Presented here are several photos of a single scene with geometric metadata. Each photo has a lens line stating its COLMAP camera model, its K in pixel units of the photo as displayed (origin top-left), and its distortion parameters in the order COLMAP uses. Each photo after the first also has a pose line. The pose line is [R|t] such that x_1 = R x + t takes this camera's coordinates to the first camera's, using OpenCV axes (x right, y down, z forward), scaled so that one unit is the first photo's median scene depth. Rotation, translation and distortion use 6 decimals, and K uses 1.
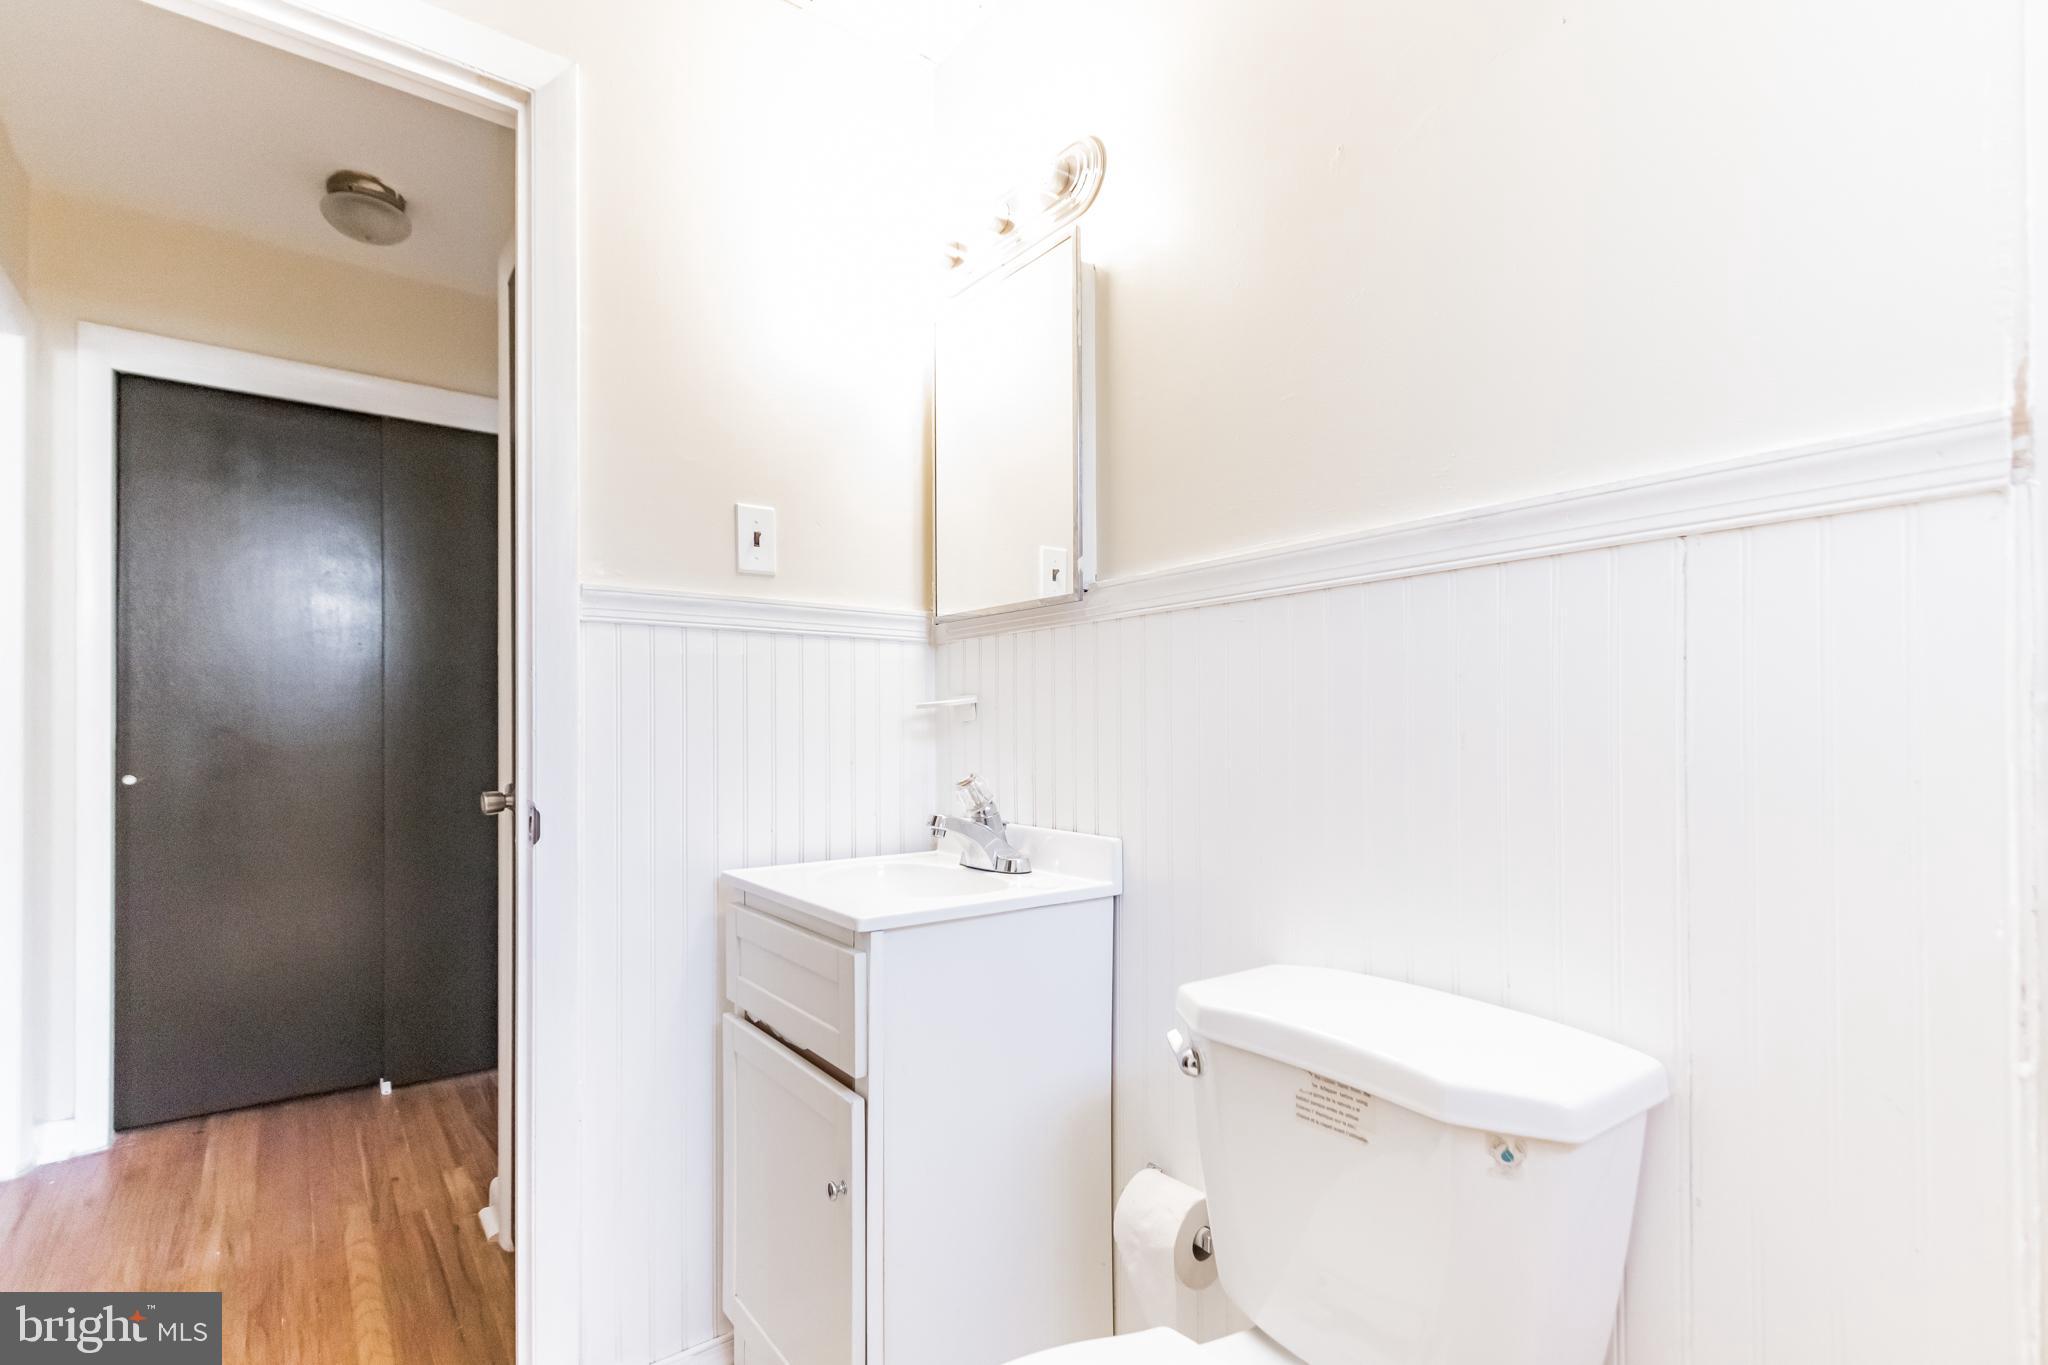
lens RADIAL K [[941.3, 0, 974.1], [0, 941.3, 709.1], [0, 0, 1]] dist [0.002189, 0.000156]
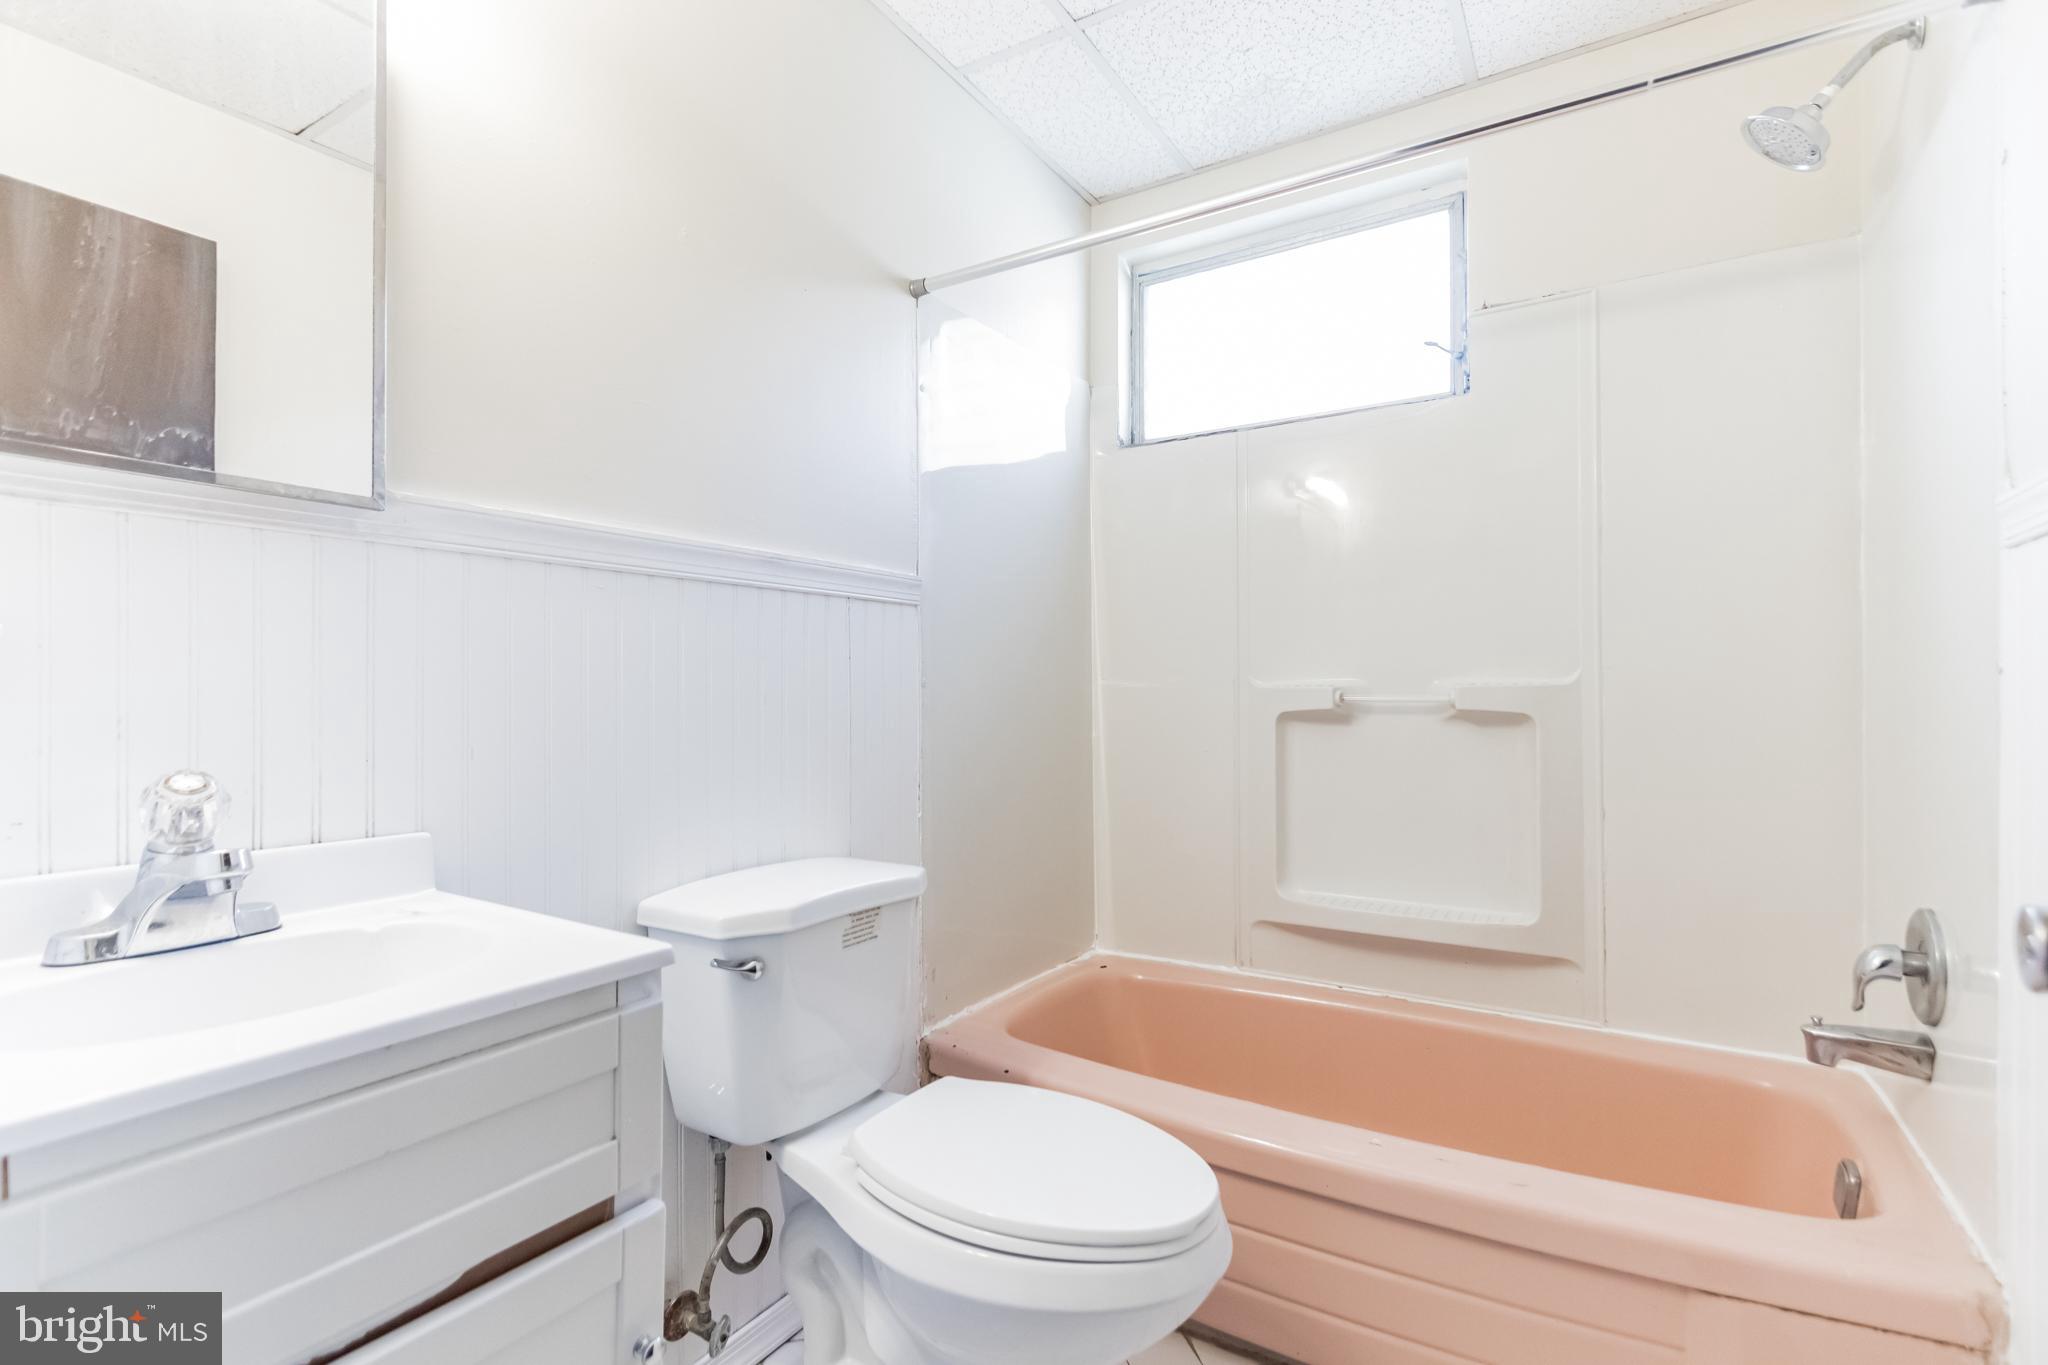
lens RADIAL K [[941.3, 0, 974.1], [0, 941.3, 709.1], [0, 0, 1]] dist [0.002189, 0.000156]
pose [[-0.363638, -0.012315, 0.931459, -0.833541], [-0.027187, 0.999627, 0.002603, 0.025126], [-0.931143, -0.024377, -0.363837, 0.984228]]
